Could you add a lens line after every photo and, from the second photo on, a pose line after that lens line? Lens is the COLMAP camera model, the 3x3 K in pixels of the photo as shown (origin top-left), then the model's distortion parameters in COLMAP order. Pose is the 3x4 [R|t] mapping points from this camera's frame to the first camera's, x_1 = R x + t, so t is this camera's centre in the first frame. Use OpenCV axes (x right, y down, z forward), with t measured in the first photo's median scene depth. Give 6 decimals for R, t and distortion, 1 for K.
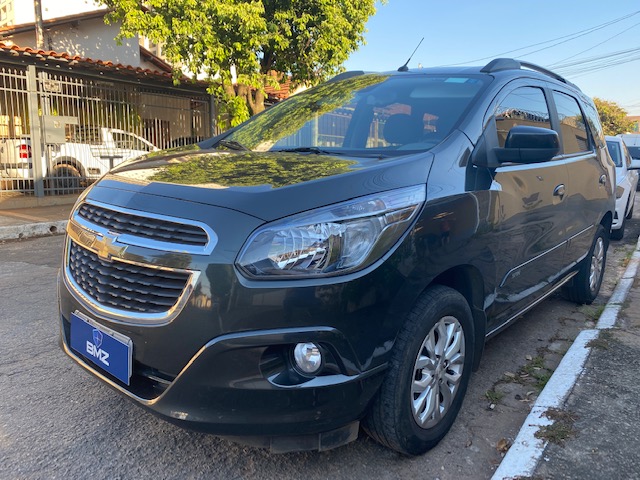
lens RADIAL K [[496.7, 0, 320.0], [0, 496.7, 240.0], [0, 0, 1]] dist [0.039601, -0.037355]
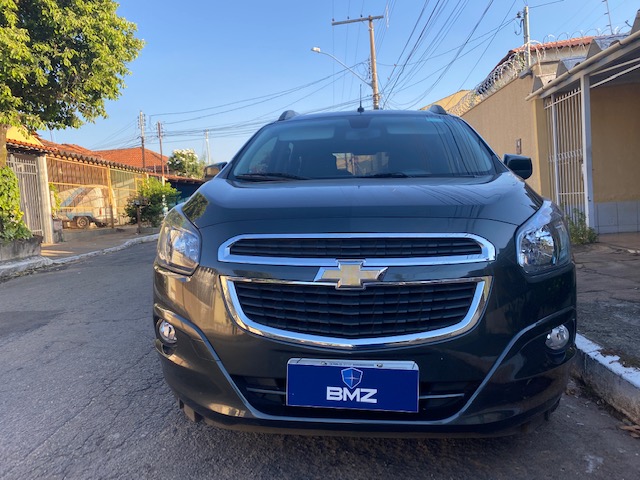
lens RADIAL K [[496.7, 0, 320.0], [0, 496.7, 240.0], [0, 0, 1]] dist [0.039601, -0.037355]
pose [[0.819807, -0.093463, 0.564961, -0.201979], [0.146839, 0.987914, -0.049642, -0.002808], [-0.553493, 0.123655, 0.823623, 0.053307]]
